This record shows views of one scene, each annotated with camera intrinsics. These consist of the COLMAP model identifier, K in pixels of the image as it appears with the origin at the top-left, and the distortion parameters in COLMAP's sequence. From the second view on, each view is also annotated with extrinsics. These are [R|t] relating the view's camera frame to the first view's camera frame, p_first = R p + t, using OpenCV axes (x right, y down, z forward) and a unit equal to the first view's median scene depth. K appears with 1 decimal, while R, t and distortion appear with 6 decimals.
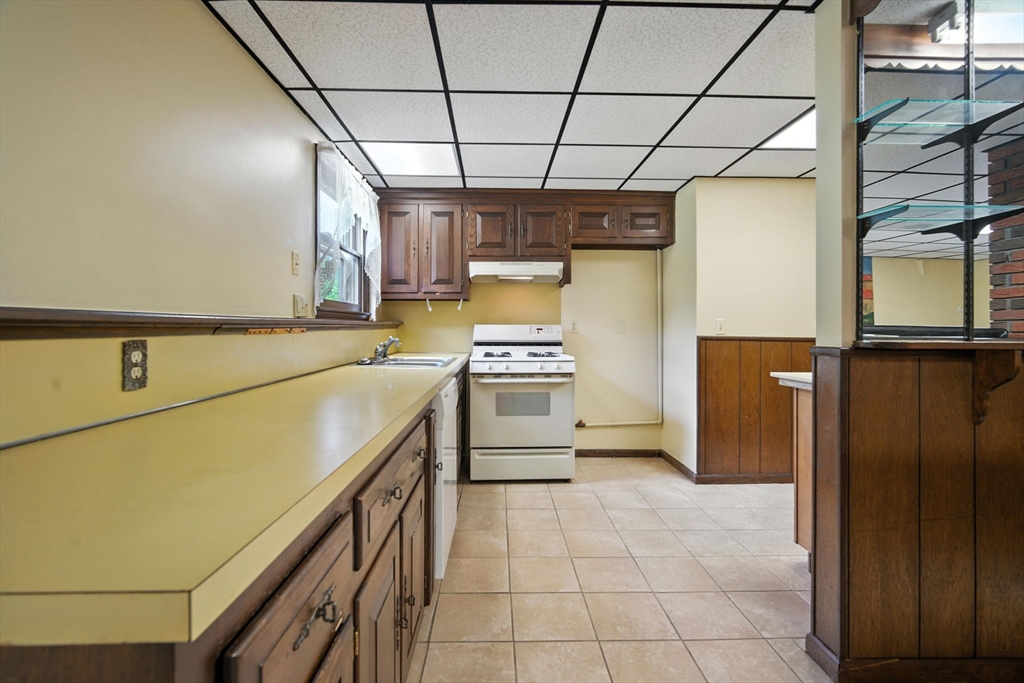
lens RADIAL K [[458.0, 0, 505.6], [0, 458.0, 329.5], [0, 0, 1]] dist [-0.002935, -0.000156]
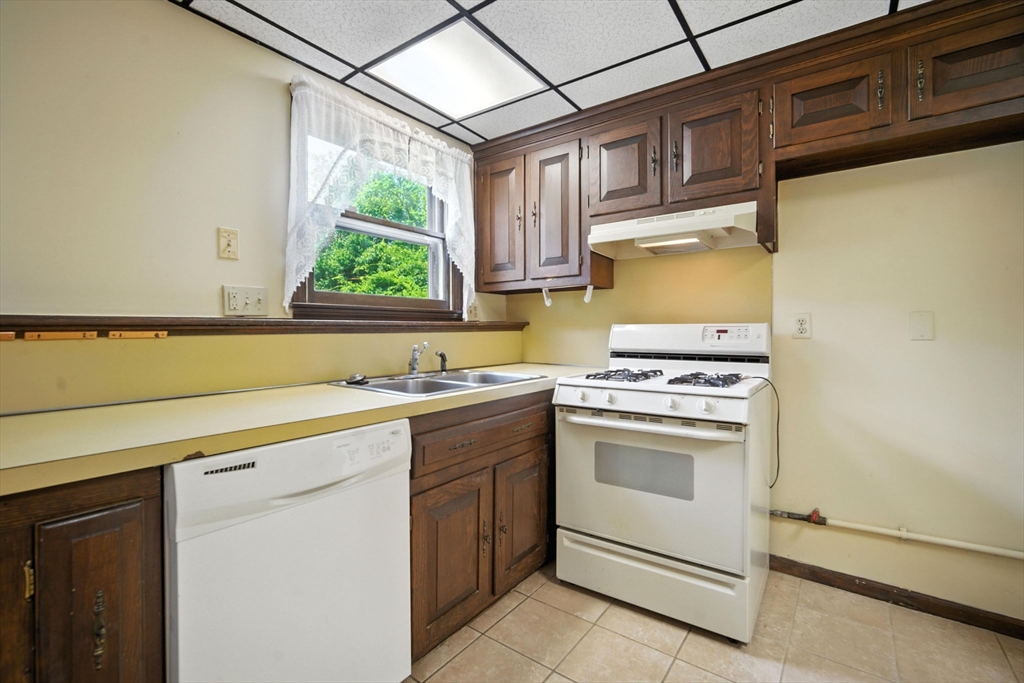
lens RADIAL K [[454.8, 0, 509.6], [0, 454.8, 334.8], [0, 0, 1]] dist [-0.003924, 0.000252]
pose [[0.795708, 0.002493, -0.605676, 0.215806], [0.002548, 0.999969, 0.007464, -0.001303], [0.605676, -0.007482, 0.795677, 0.428409]]
